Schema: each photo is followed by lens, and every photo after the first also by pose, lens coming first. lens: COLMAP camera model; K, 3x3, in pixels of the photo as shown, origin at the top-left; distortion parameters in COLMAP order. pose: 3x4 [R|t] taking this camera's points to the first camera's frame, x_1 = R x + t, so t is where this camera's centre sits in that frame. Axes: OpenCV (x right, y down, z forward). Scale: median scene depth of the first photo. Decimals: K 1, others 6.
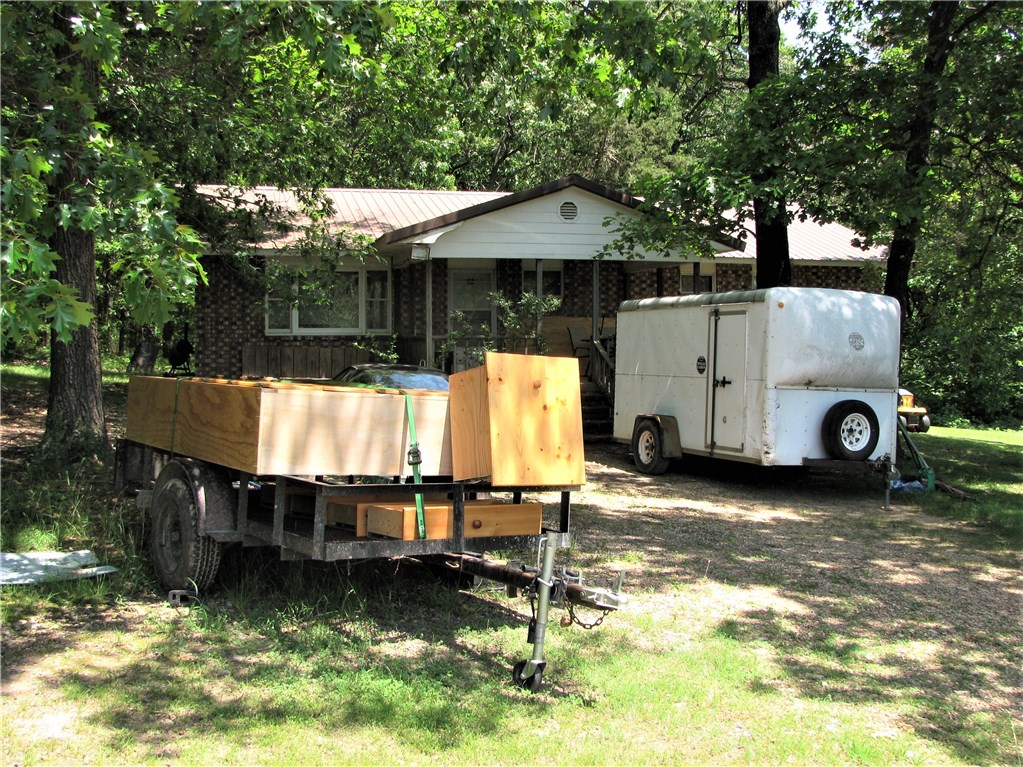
lens RADIAL K [[1052.1, 0, 500.9], [0, 1052.1, 383.4], [0, 0, 1]] dist [-0.223513, 0.266641]
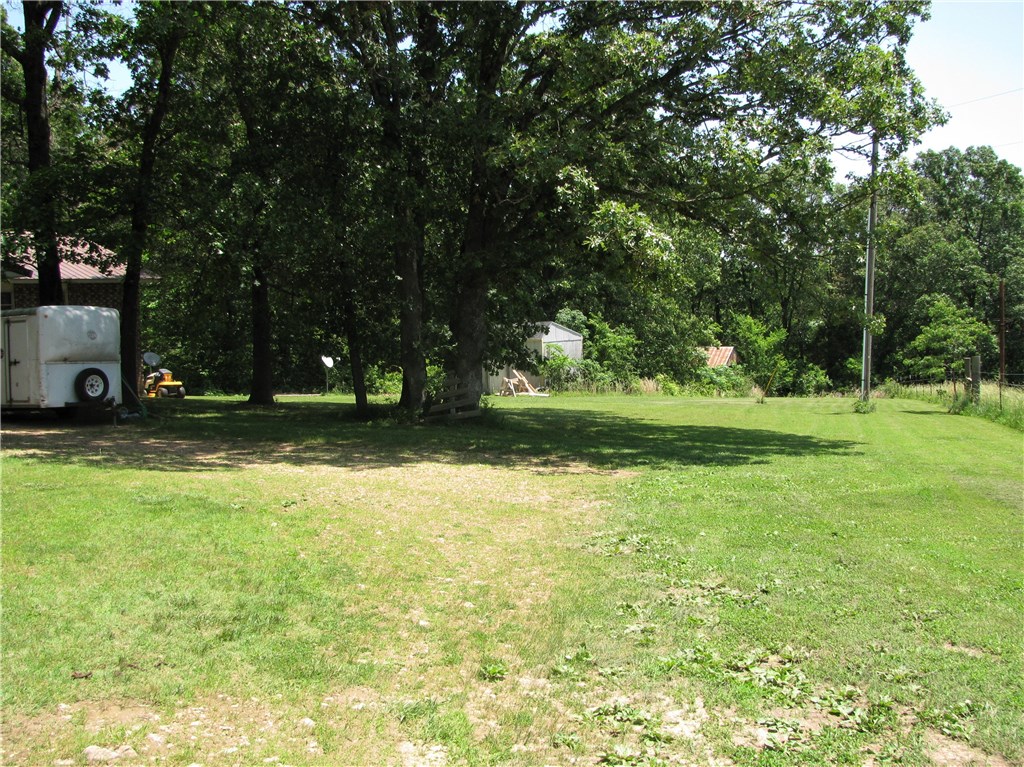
lens RADIAL K [[1053.1, 0, 501.3], [0, 1053.1, 383.4], [0, 0, 1]] dist [-0.223513, 0.266641]
pose [[0.804070, -0.066360, 0.590819, -0.131863], [0.064585, 0.997620, 0.024155, 0.045507], [-0.591016, 0.018736, 0.806442, -0.830262]]
